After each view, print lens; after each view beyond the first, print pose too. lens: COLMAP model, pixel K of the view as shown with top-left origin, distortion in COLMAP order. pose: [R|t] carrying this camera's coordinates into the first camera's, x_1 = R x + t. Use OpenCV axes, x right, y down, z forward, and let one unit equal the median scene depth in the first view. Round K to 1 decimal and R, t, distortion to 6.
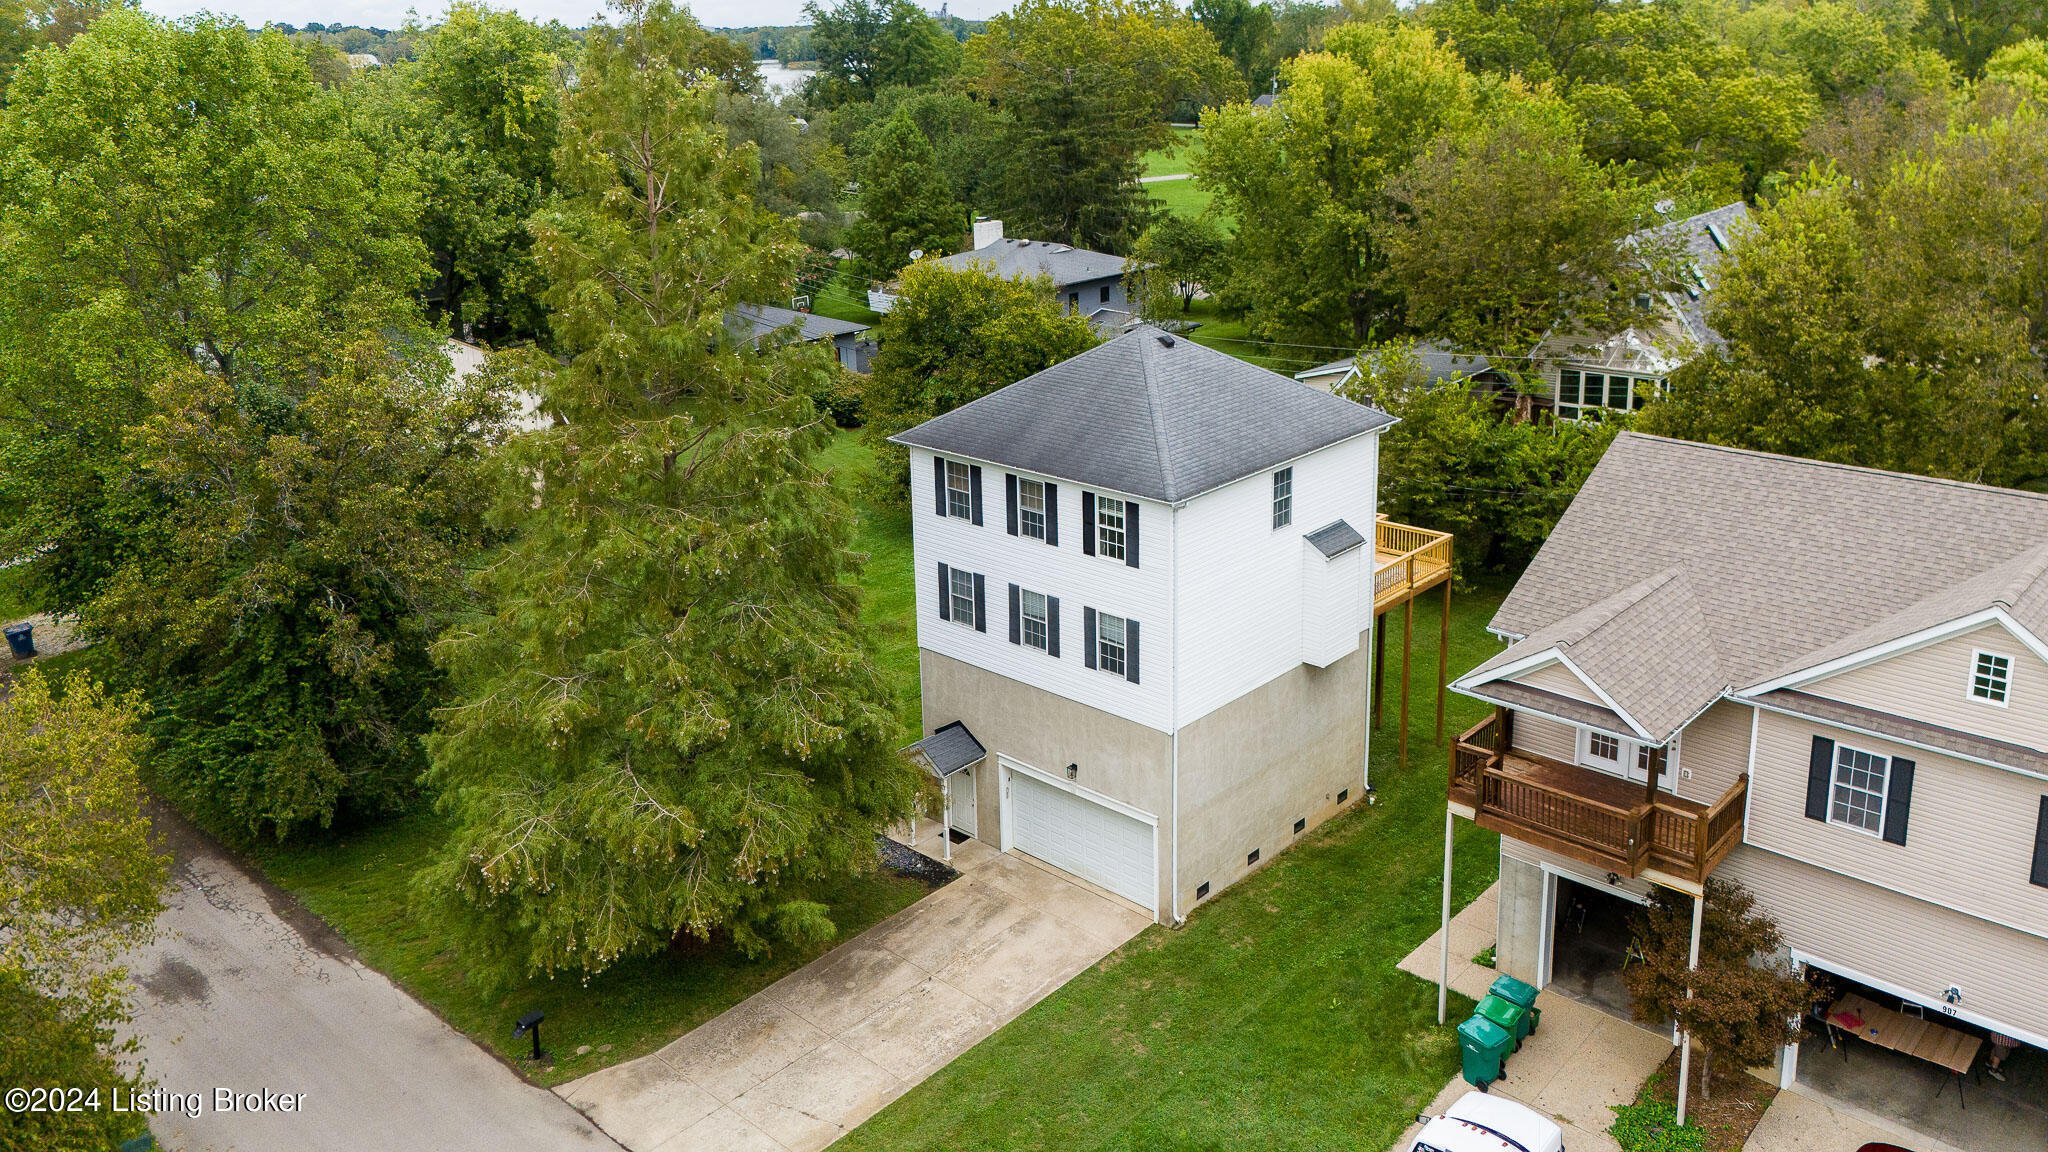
lens RADIAL K [[1611.6, 0, 1048.3], [0, 1611.6, 443.3], [0, 0, 1]] dist [0.042203, -0.003037]
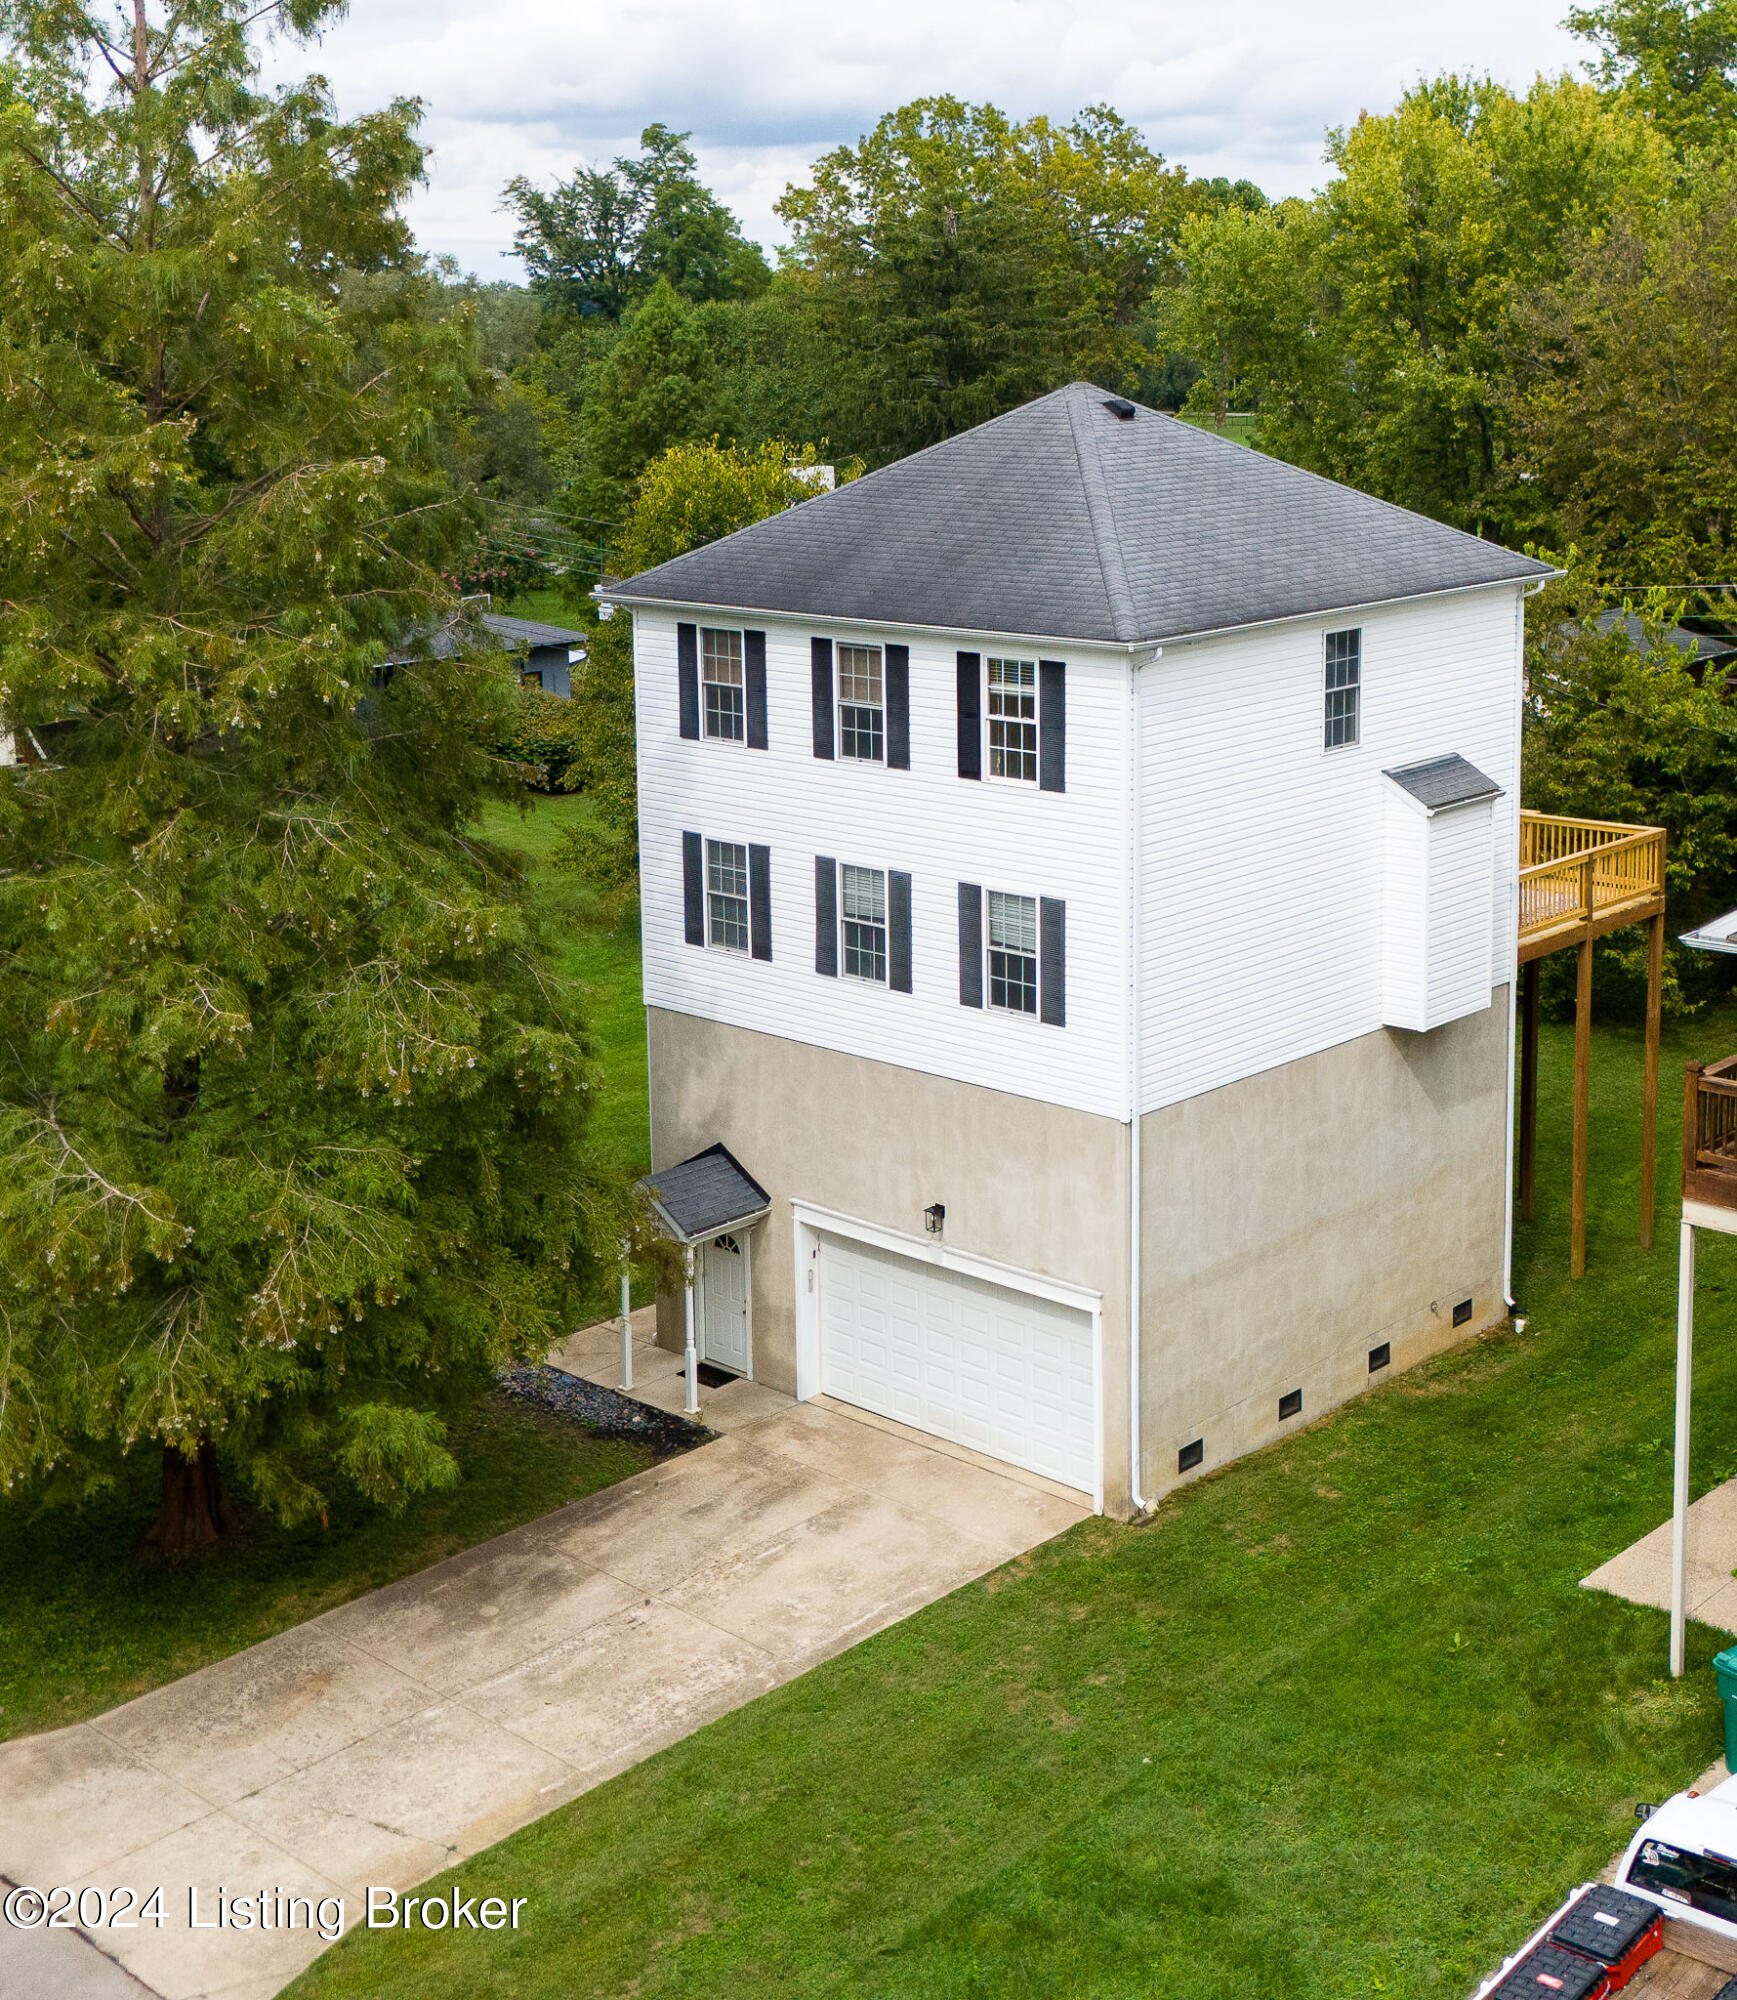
lens RADIAL K [[2773.7, 0, 868.4], [0, 2773.7, 711.9], [0, 0, 1]] dist [0.035148, 0.007914]
pose [[0.999779, 0.007264, -0.019706, 0.010329], [-0.009247, 0.994690, -0.102501, 0.139340], [0.018856, 0.102660, 0.994538, 0.109902]]
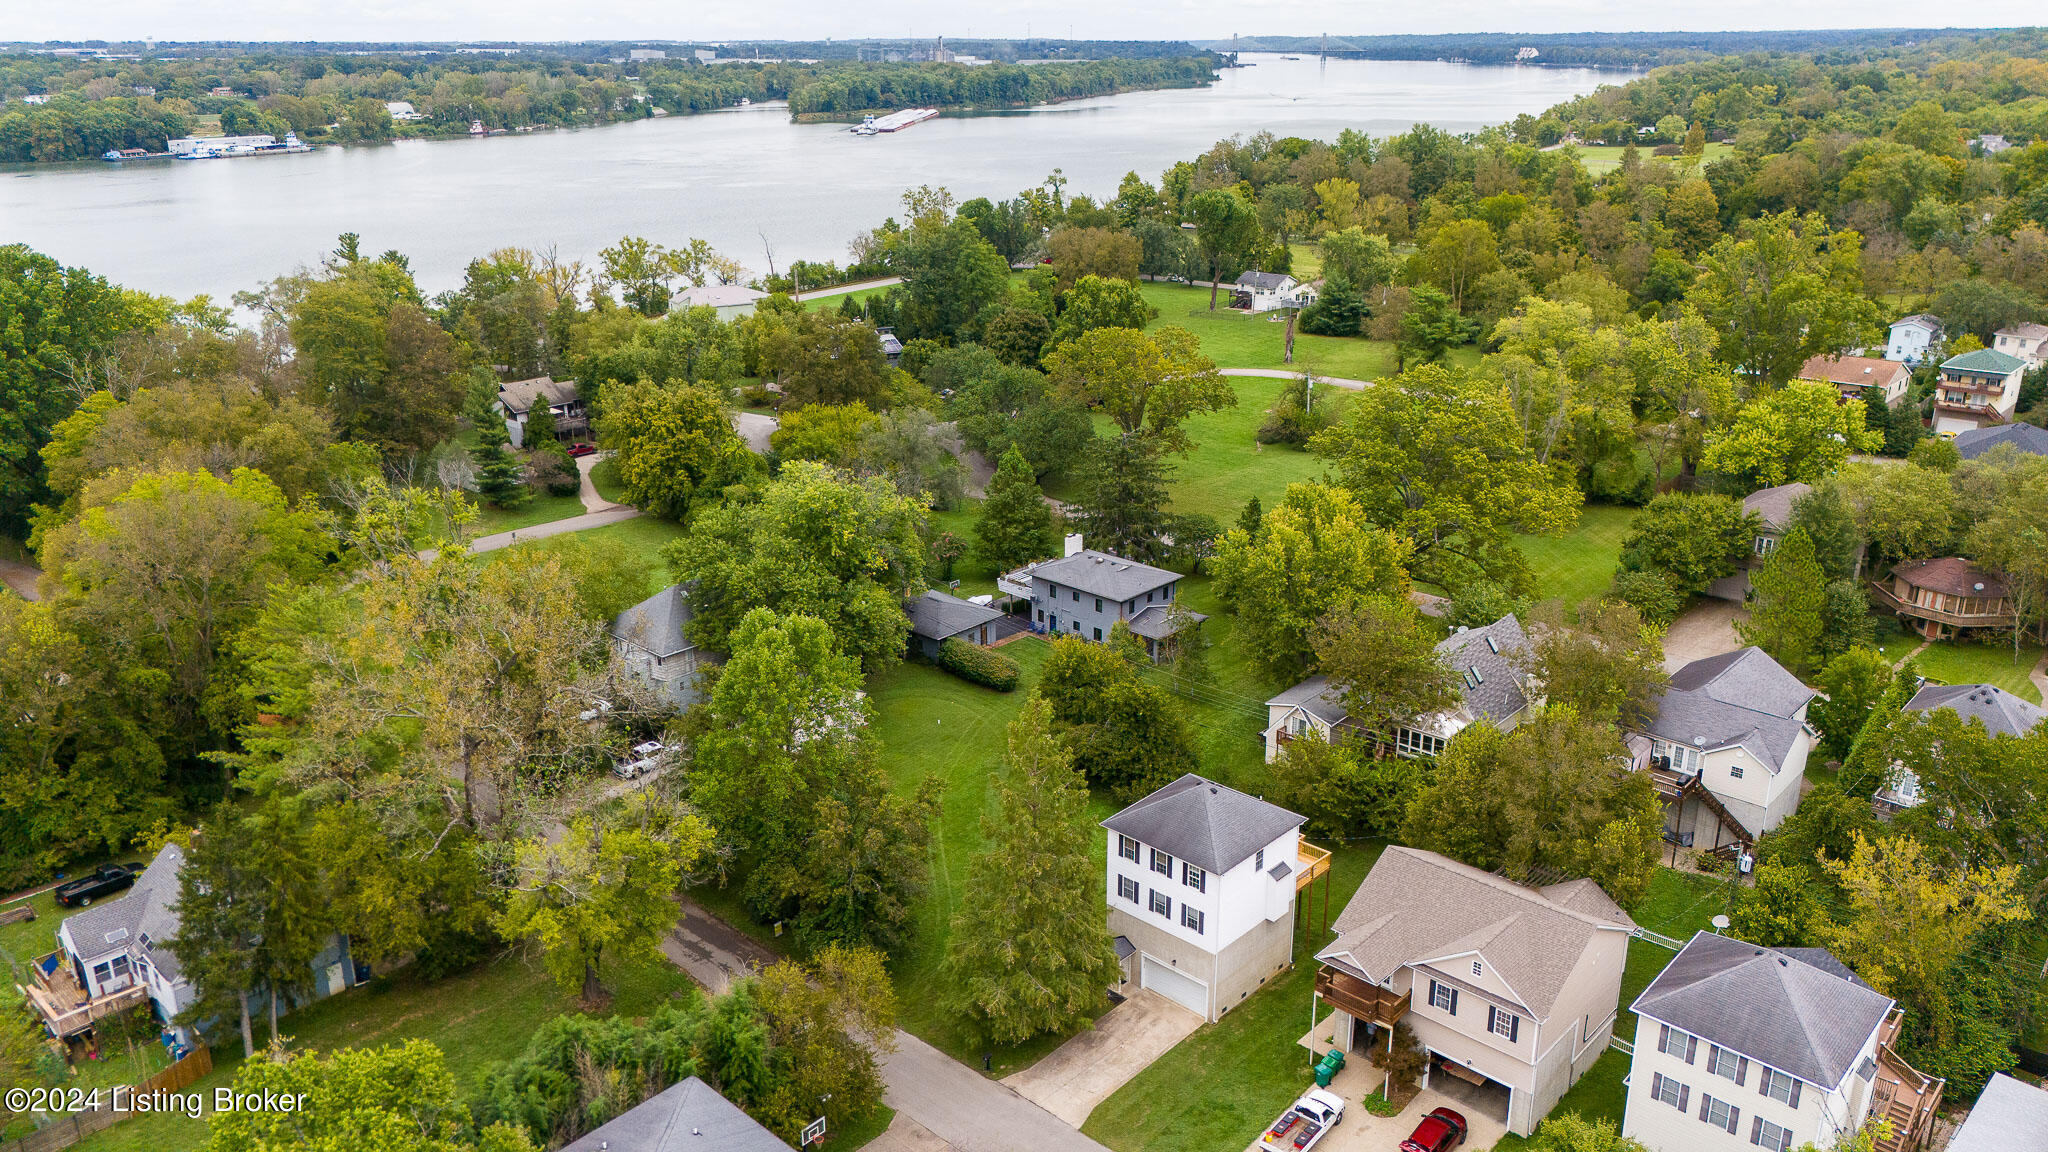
lens RADIAL K [[1529.7, 0, 1024.0], [0, 1529.7, 576.0], [0, 0, 1]] dist [0.030885, -0.004205]
pose [[0.999831, 0.018308, -0.001607, -0.238678], [-0.018133, 0.996920, 0.076304, -0.610626], [0.002999, -0.076262, 0.997083, -1.426035]]
